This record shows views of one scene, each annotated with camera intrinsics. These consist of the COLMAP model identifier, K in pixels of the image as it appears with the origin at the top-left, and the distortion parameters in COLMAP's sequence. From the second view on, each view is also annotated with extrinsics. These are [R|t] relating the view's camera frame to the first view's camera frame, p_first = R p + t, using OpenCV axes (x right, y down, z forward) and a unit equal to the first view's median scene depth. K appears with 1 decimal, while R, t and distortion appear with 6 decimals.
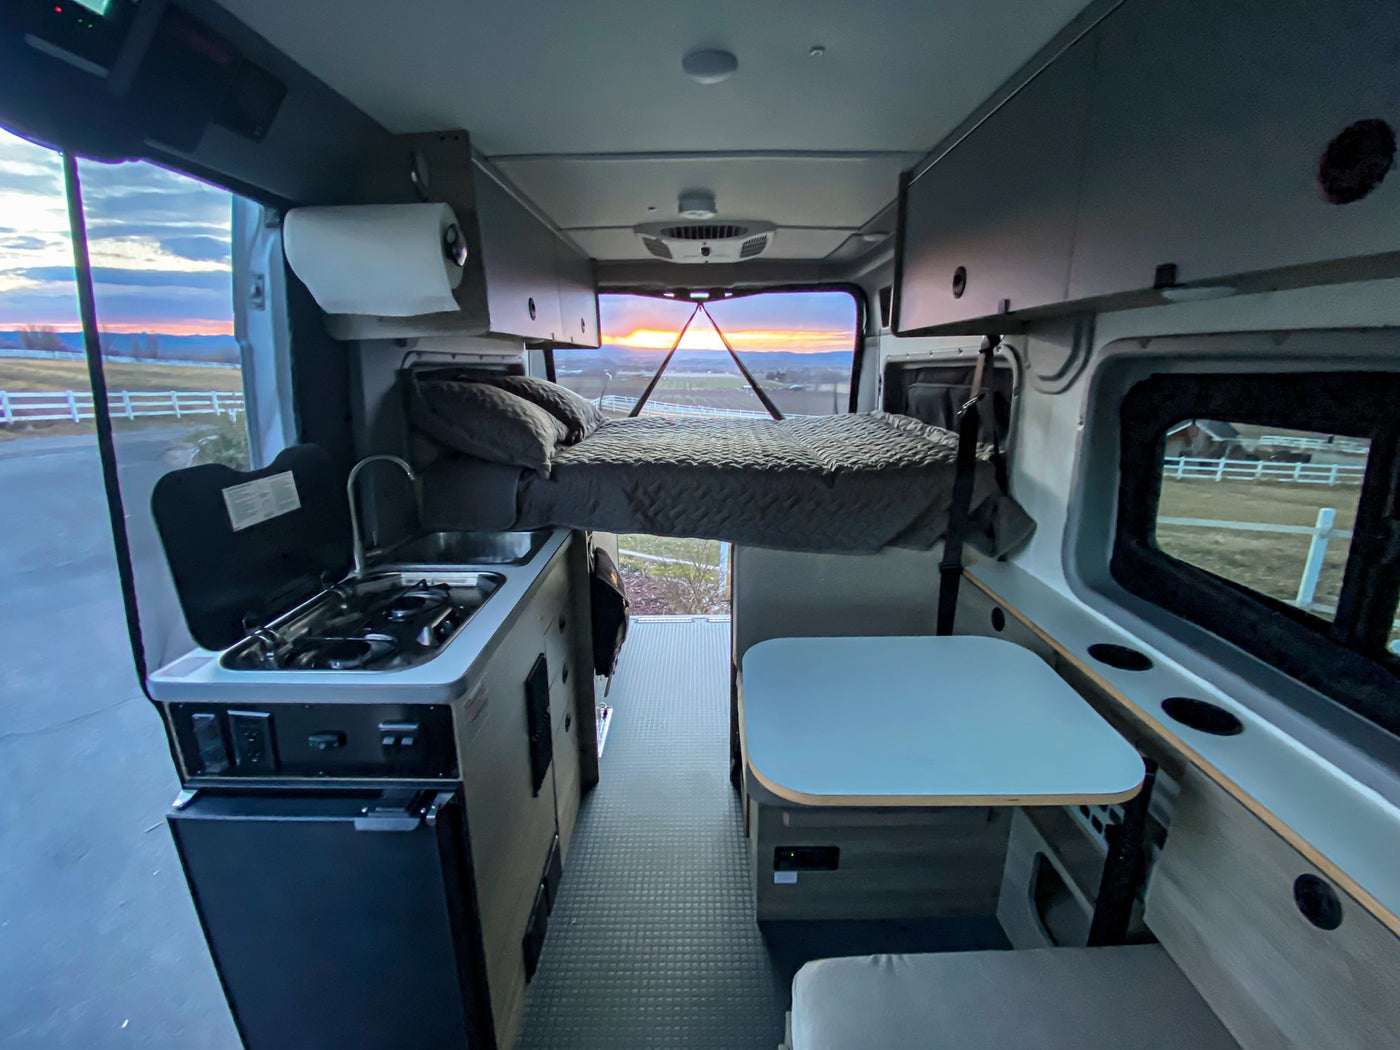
lens RADIAL K [[575.9, 0, 683.5], [0, 575.9, 524.7], [0, 0, 1]] dist [0.000185, -0.000110]
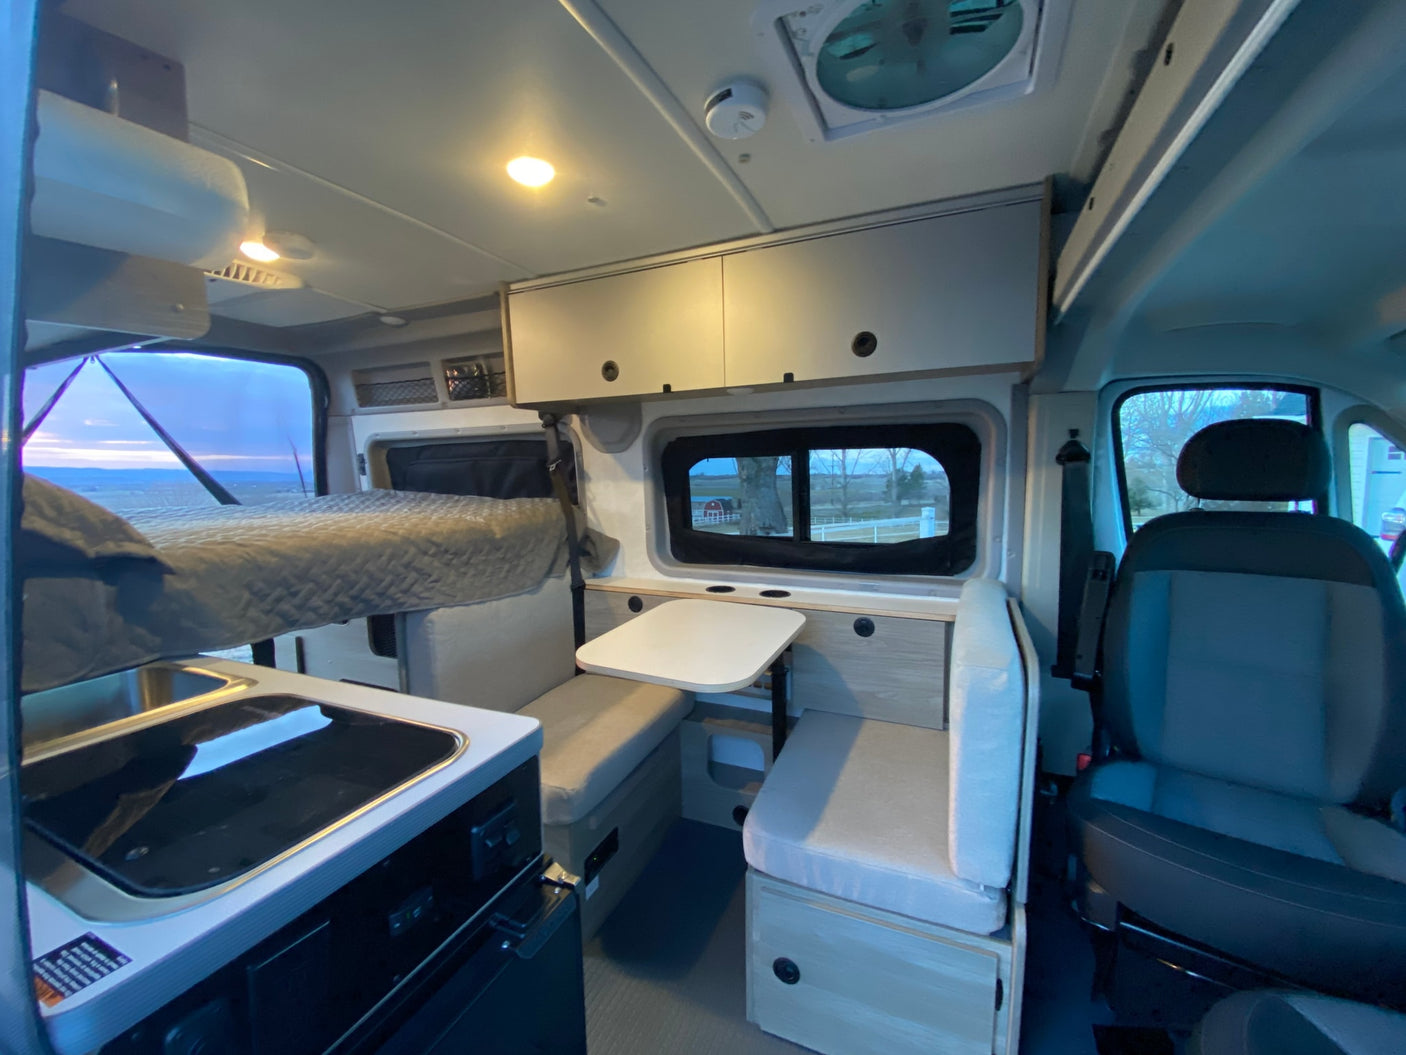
lens RADIAL K [[578.4, 0, 686.4], [0, 578.4, 527.2], [0, 0, 1]] dist [0.000185, -0.000110]
pose [[0.402395, -0.094570, 0.910568, -0.806881], [0.260989, 0.965224, -0.015089, 0.039246], [-0.877475, 0.243720, 0.413083, 0.295969]]
